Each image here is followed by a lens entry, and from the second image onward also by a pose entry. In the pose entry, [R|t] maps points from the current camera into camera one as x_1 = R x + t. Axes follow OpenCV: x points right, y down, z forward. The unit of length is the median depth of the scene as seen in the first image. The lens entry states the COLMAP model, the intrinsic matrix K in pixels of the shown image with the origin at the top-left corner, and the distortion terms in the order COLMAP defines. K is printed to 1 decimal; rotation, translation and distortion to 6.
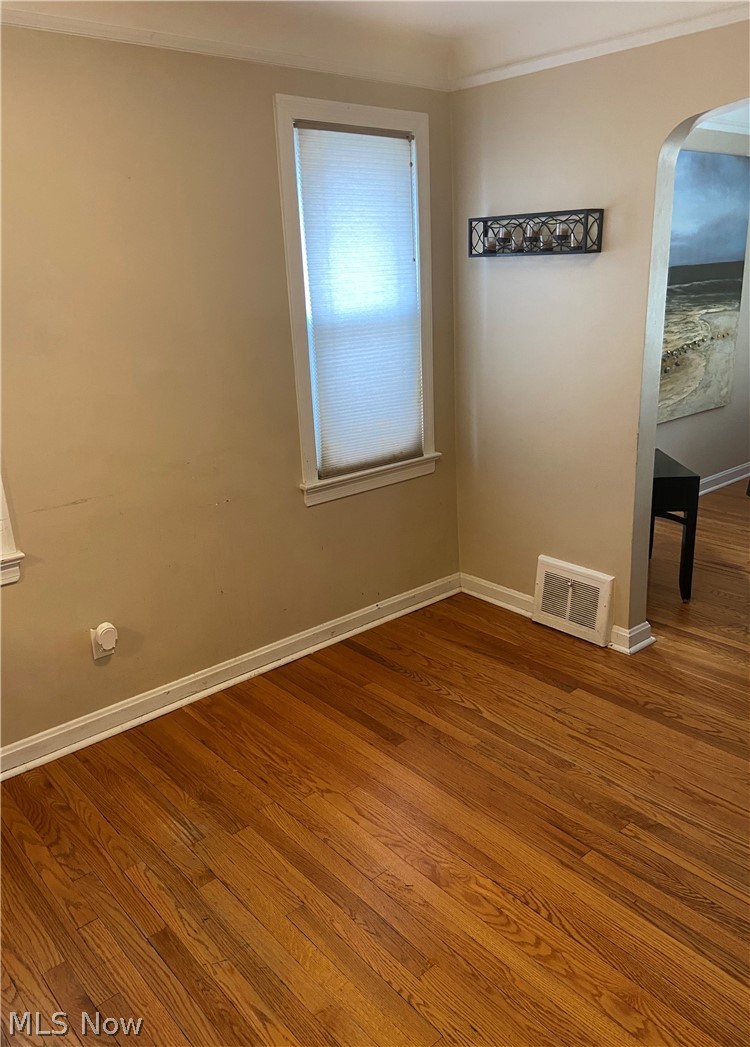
lens RADIAL K [[798.7, 0, 427.1], [0, 798.7, 523.4], [0, 0, 1]] dist [0.248467, -0.320420]
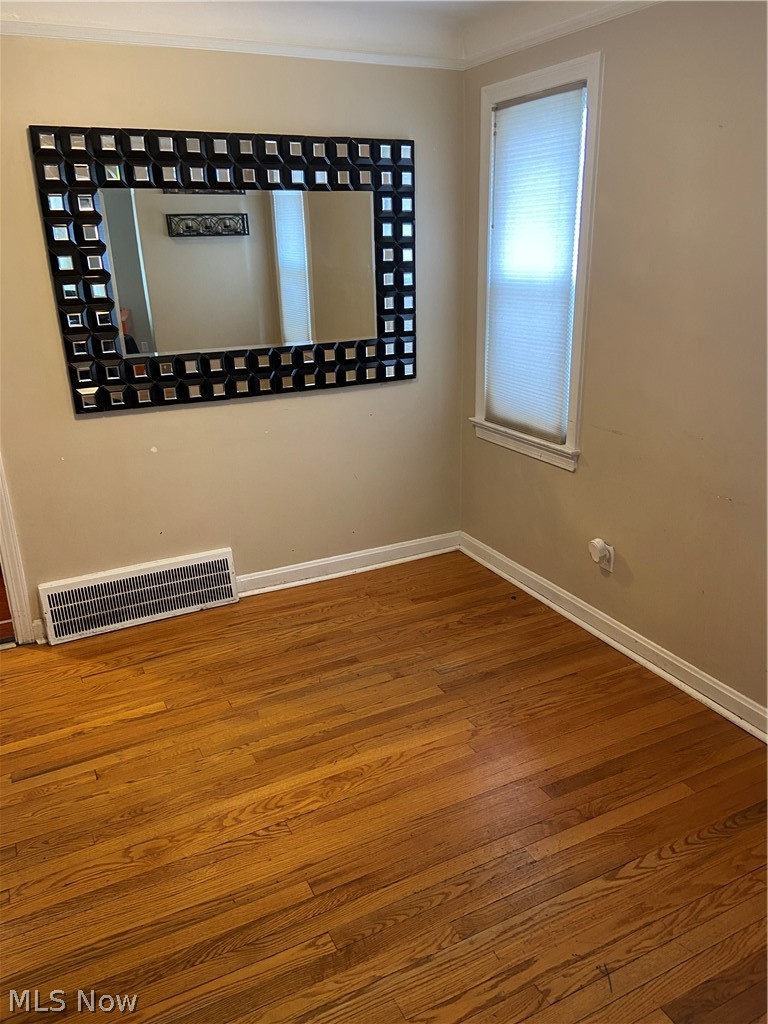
lens RADIAL K [[771.8, 0, 384.0], [0, 771.8, 512.0], [0, 0, 1]] dist [0.123455, -0.151945]
pose [[-0.289239, 0.351367, -0.890439, 0.827324], [-0.261830, 0.865688, 0.426649, -0.379850], [0.920753, 0.356547, -0.158392, 1.083706]]
